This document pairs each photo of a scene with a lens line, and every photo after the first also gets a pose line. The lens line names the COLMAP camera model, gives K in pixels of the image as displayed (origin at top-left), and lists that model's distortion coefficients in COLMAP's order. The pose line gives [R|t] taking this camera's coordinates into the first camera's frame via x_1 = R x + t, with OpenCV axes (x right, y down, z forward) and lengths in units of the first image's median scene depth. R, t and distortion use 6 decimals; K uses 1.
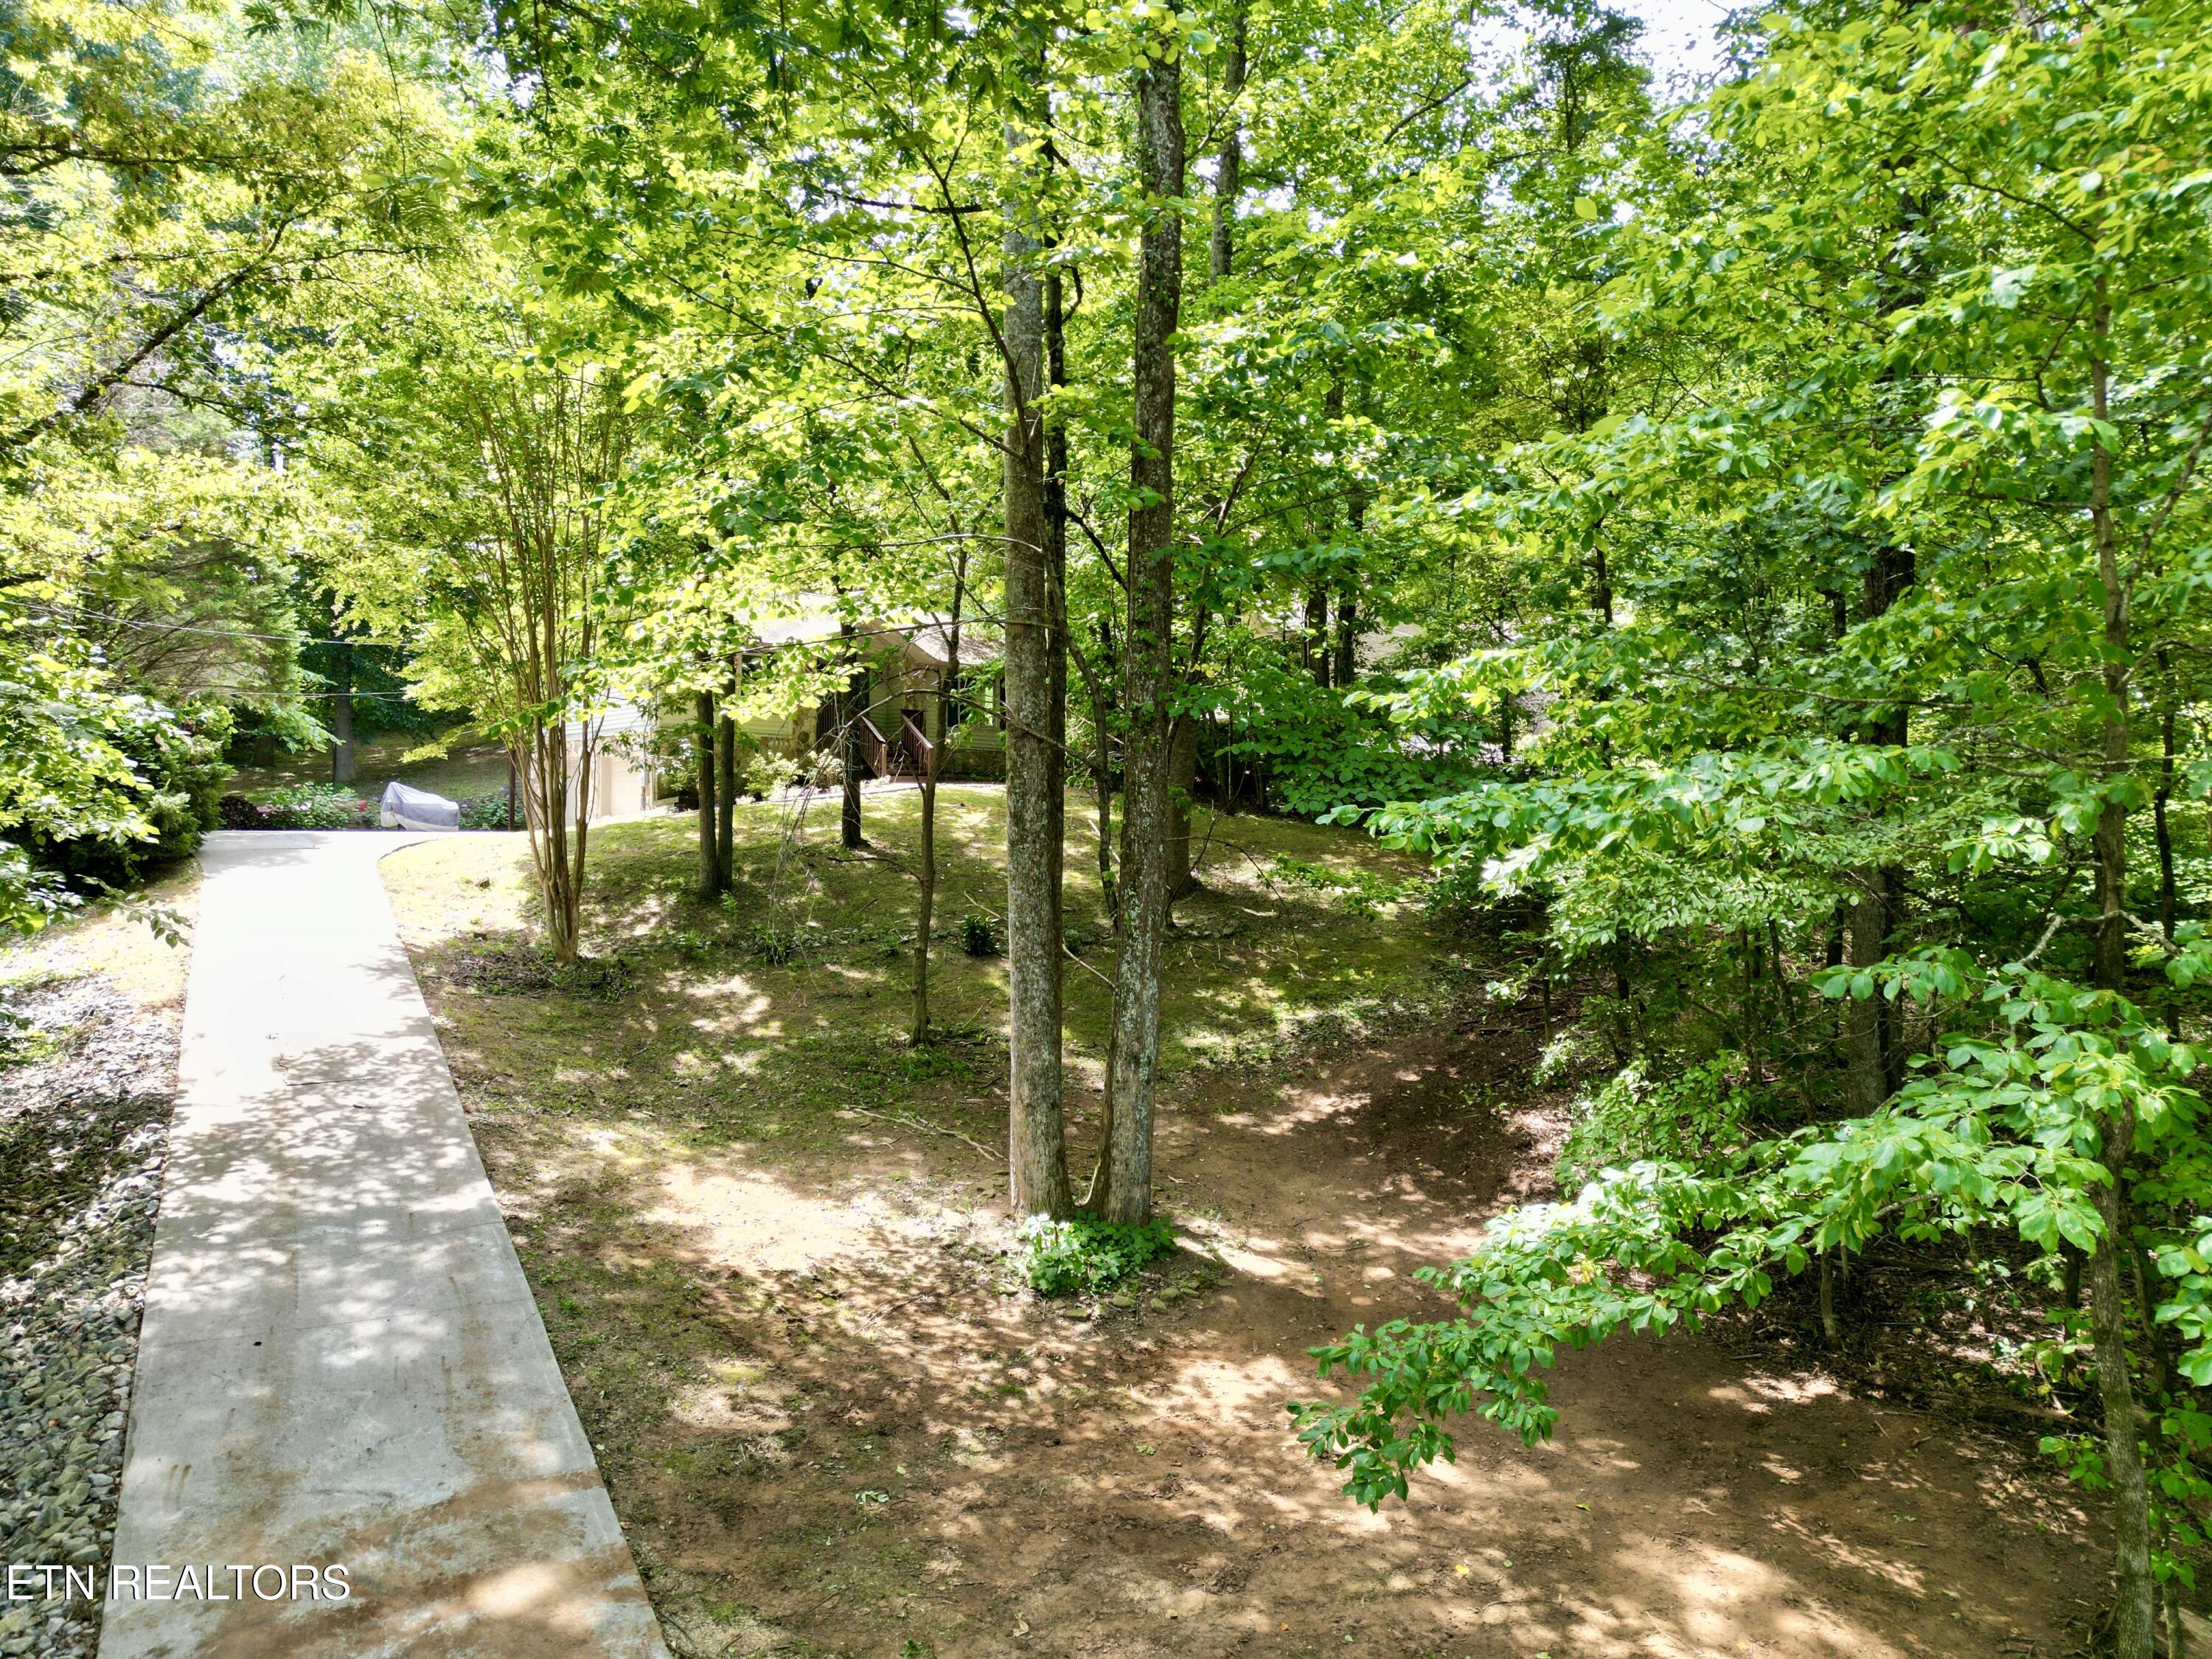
lens RADIAL K [[1549.1, 0, 1112.5], [0, 1549.1, 830.7], [0, 0, 1]] dist [0.051765, -0.028687]
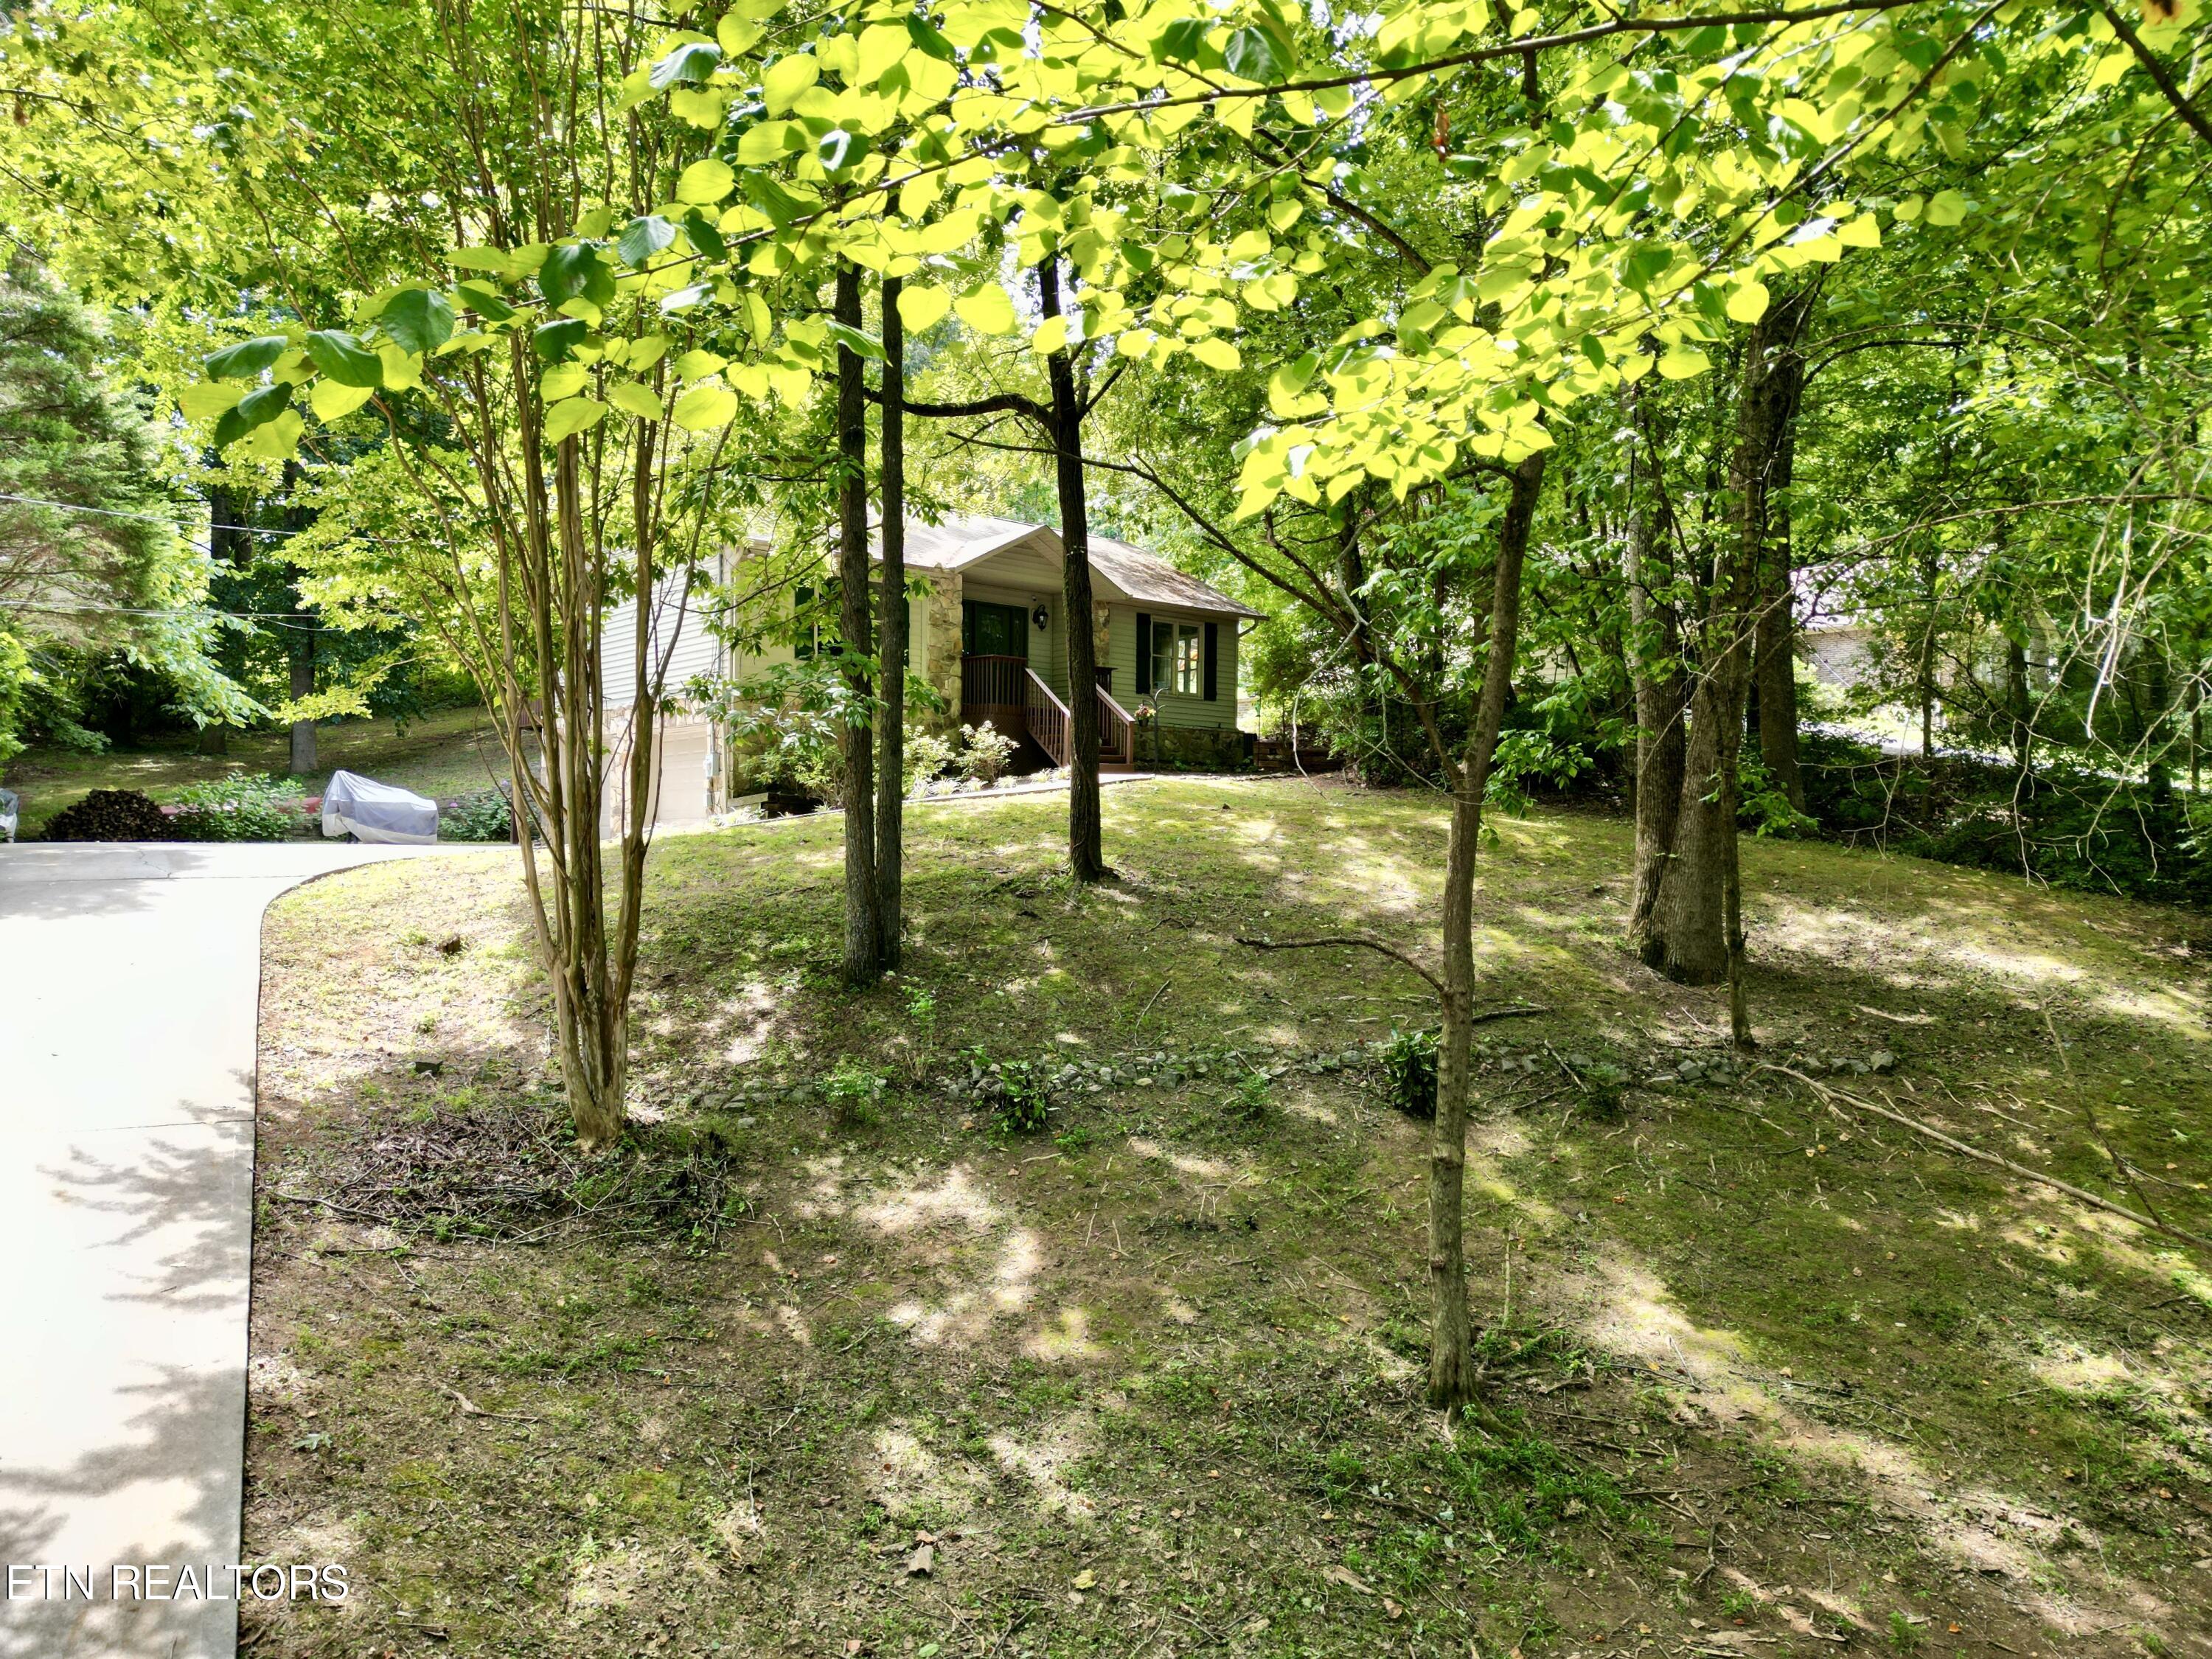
lens RADIAL K [[1549.1, 0, 1101.8], [0, 1549.1, 820.6], [0, 0, 1]] dist [0.051765, -0.028687]
pose [[0.999797, 0.003189, -0.019878, -0.166034], [-0.003308, 0.999977, -0.005970, -0.009114], [0.019858, 0.006035, 0.999785, 0.465685]]
